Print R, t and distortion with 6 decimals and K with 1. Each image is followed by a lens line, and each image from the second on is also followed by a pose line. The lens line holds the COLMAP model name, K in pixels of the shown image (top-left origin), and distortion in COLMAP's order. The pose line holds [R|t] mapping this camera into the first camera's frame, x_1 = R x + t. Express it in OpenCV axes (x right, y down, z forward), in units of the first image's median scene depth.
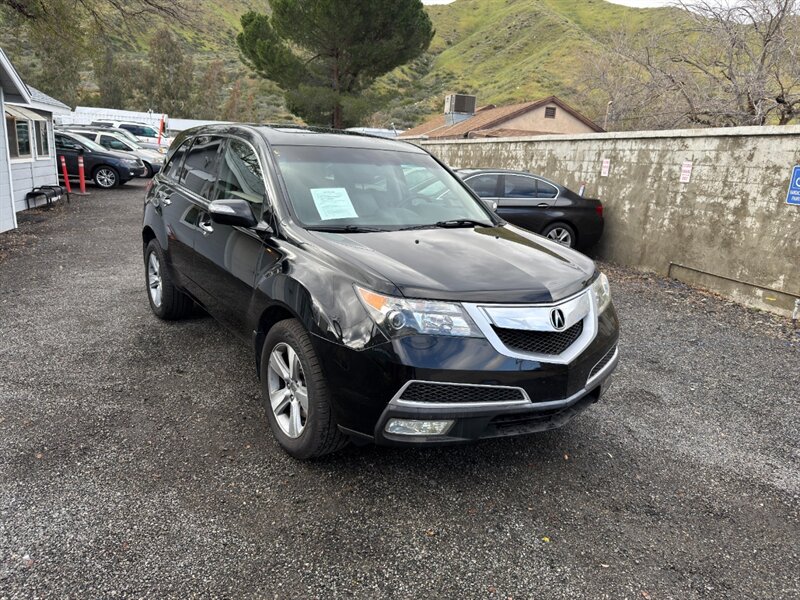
lens RADIAL K [[576.3, 0, 402.3], [0, 576.3, 298.0], [0, 0, 1]] dist [0.044354, -0.056523]
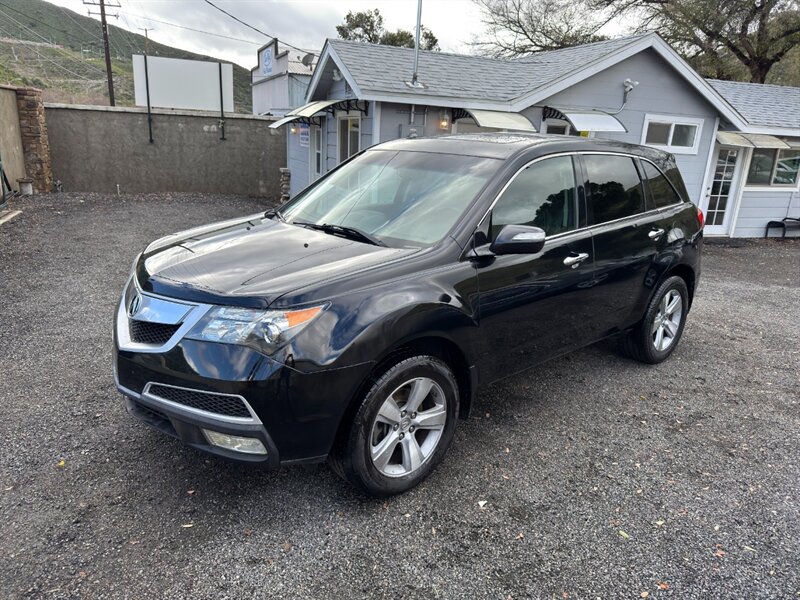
lens RADIAL K [[576.3, 0, 402.3], [0, 576.3, 298.0], [0, 0, 1]] dist [0.044354, -0.056523]
pose [[0.121076, 0.215521, -0.968964, 0.196895], [-0.277309, 0.944624, 0.175456, -0.042489], [0.953121, 0.247460, 0.174137, 0.193507]]
